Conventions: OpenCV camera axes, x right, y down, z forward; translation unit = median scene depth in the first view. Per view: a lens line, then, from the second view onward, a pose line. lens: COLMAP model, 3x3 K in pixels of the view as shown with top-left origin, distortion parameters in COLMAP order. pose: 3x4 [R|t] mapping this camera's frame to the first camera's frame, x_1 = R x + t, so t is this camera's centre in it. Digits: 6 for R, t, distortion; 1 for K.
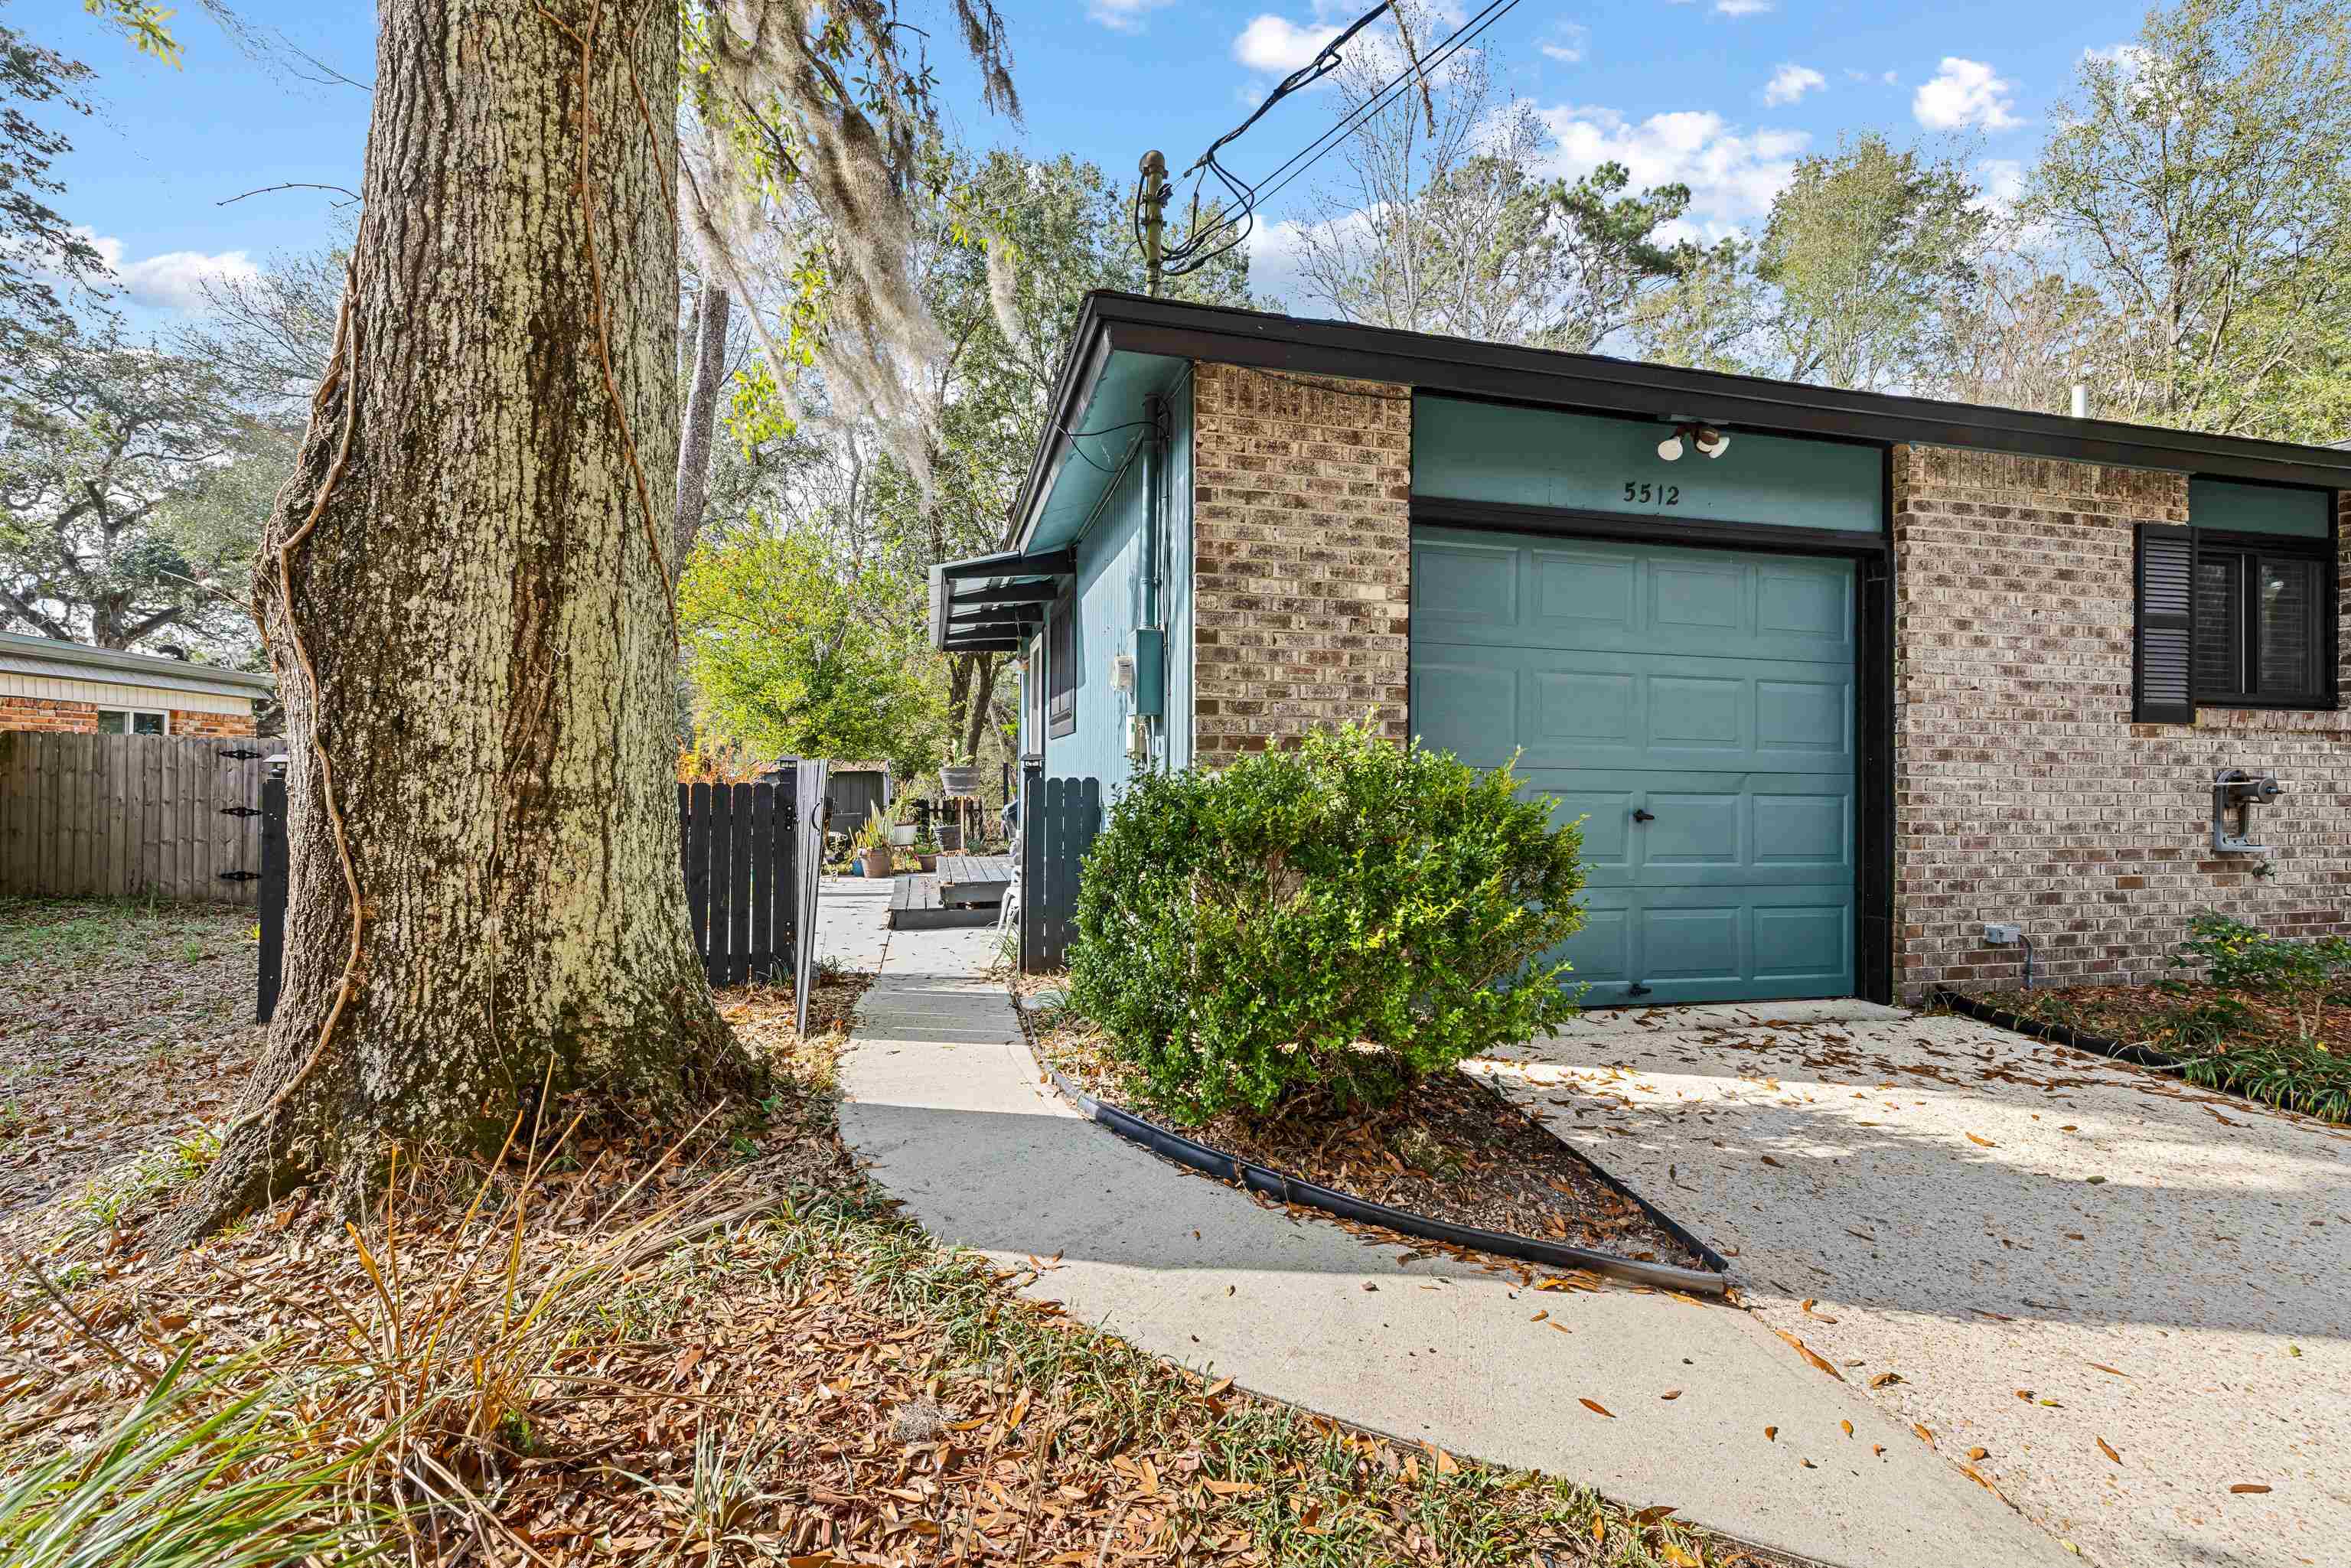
lens RADIAL K [[1002.9, 0, 1170.7], [0, 1002.9, 775.9], [0, 0, 1]] dist [0.001253, 0.000141]
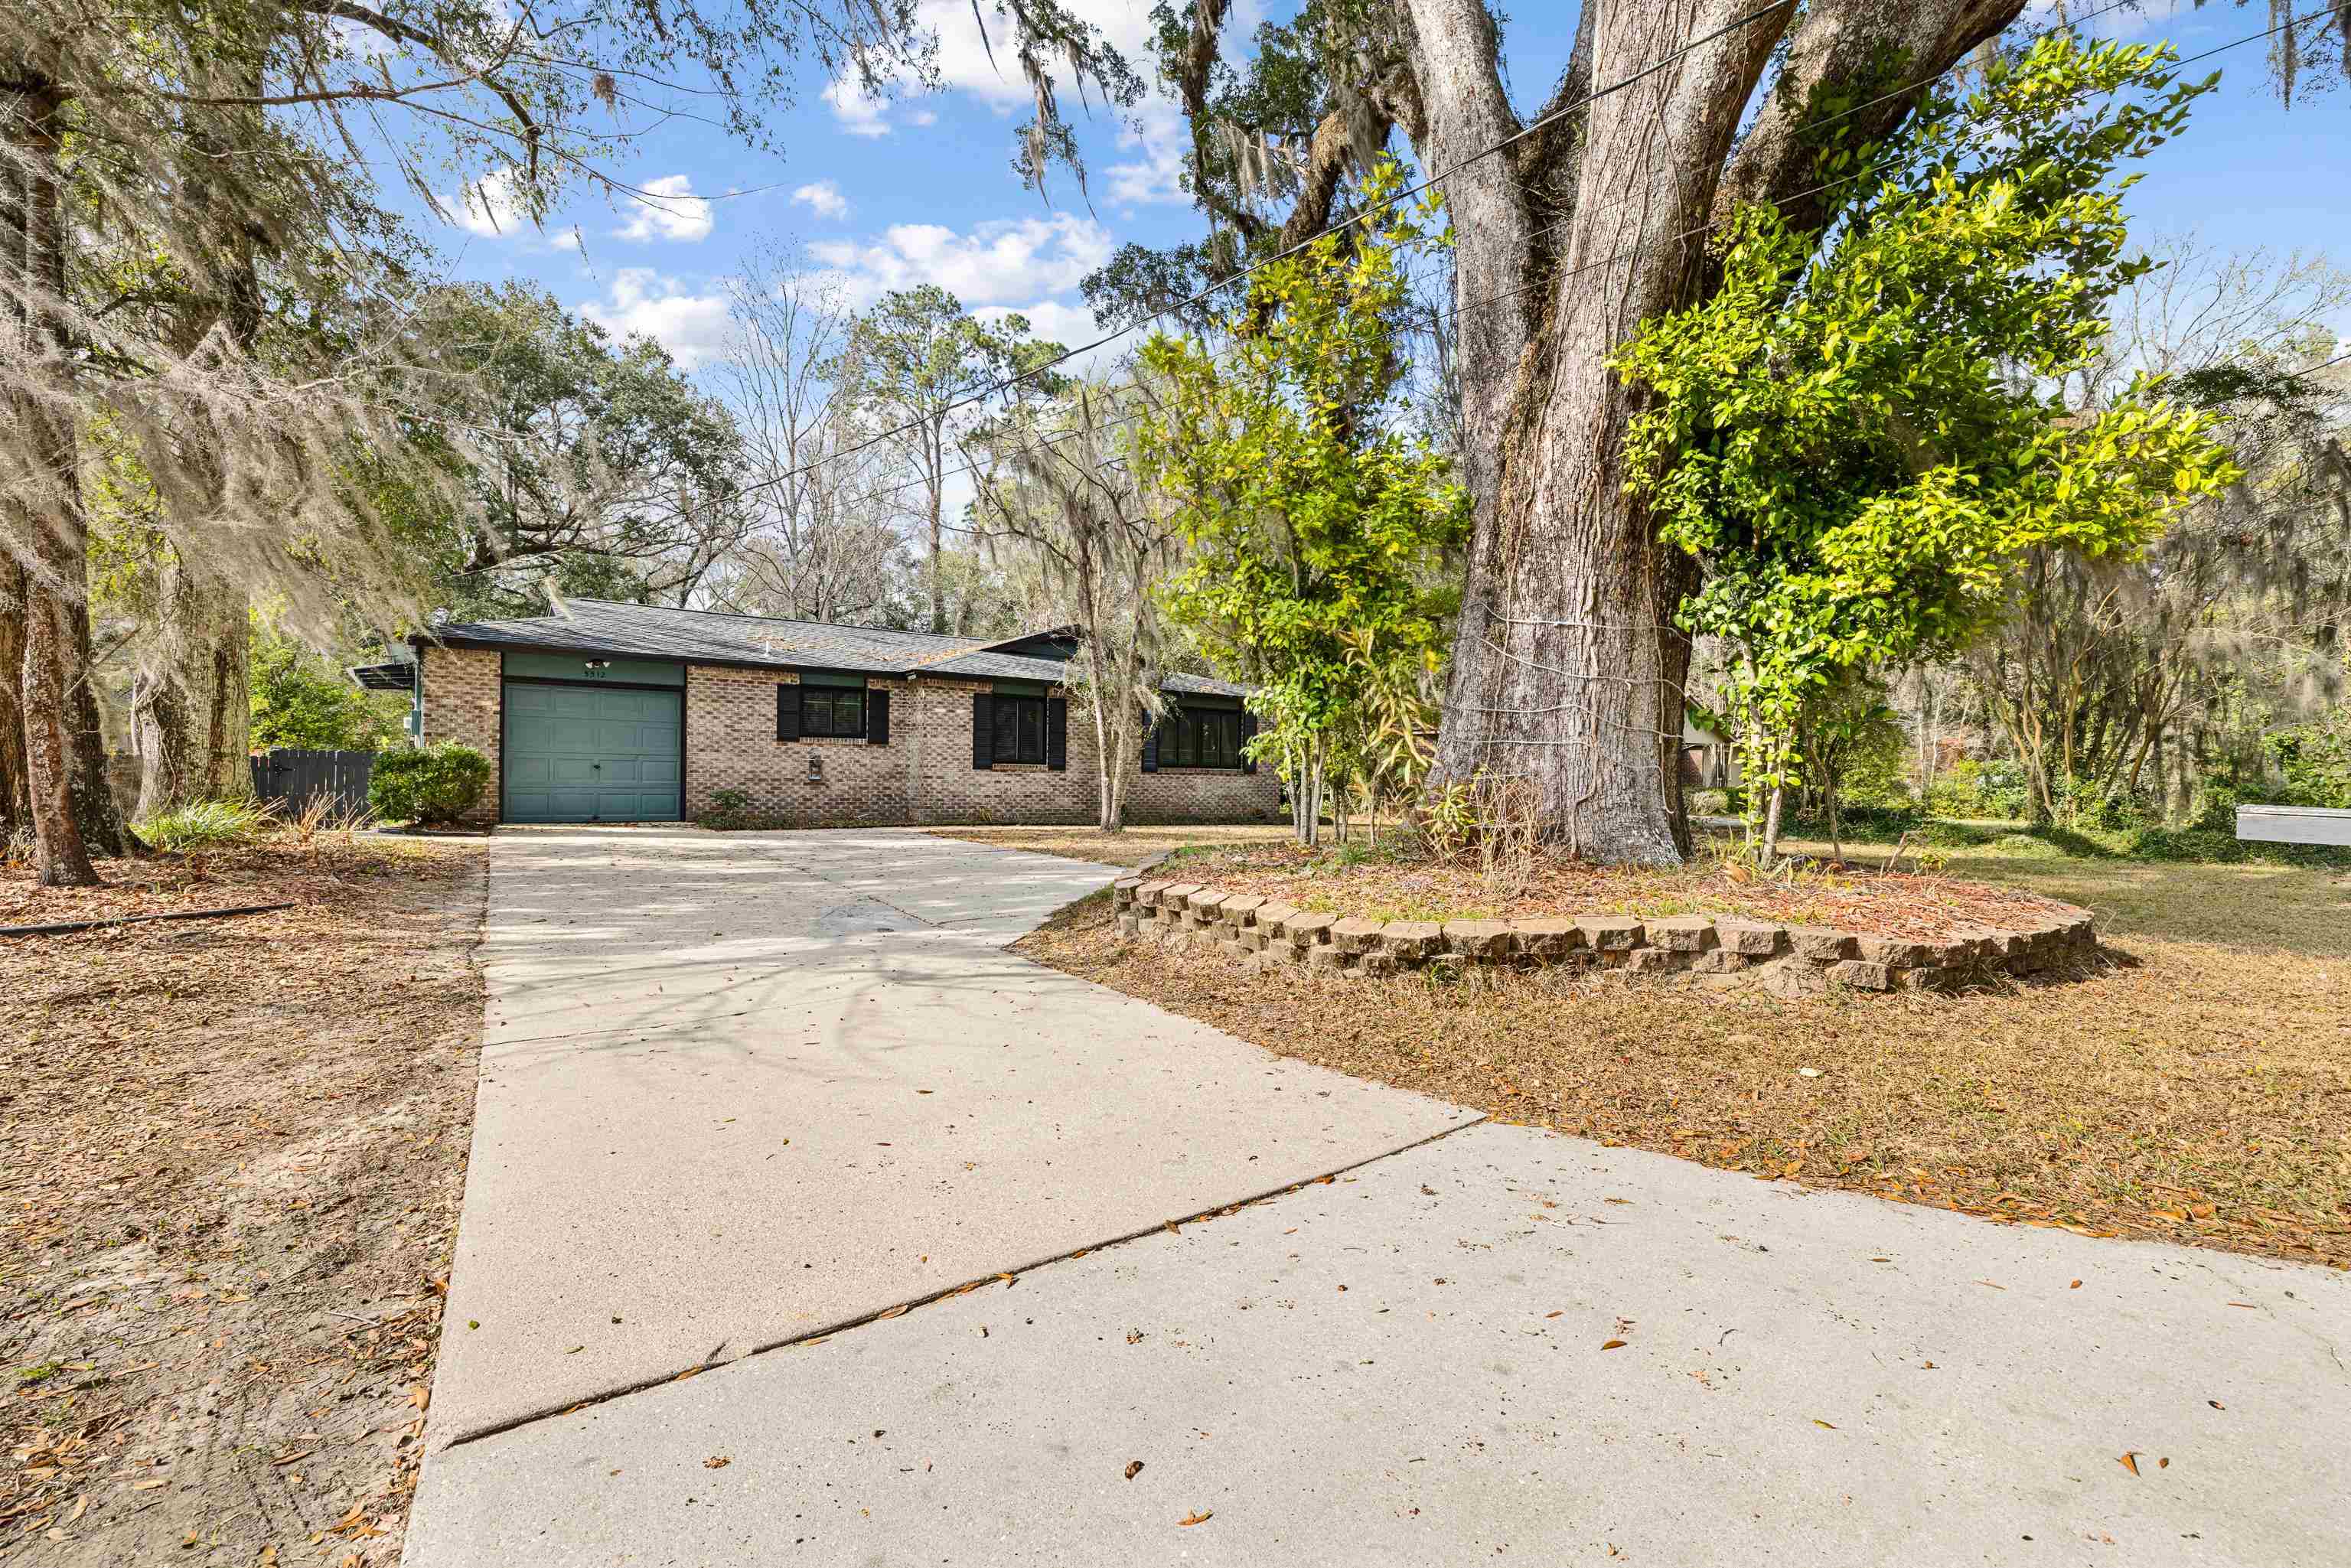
lens RADIAL K [[1002.9, 0, 1175.6], [0, 1002.9, 776.8], [0, 0, 1]] dist [0.001253, 0.000141]
pose [[0.918862, 0.001244, 0.394578, 1.072620], [-0.002606, 0.999992, 0.002915, 0.067078], [-0.394571, -0.003707, 0.918858, -3.359954]]
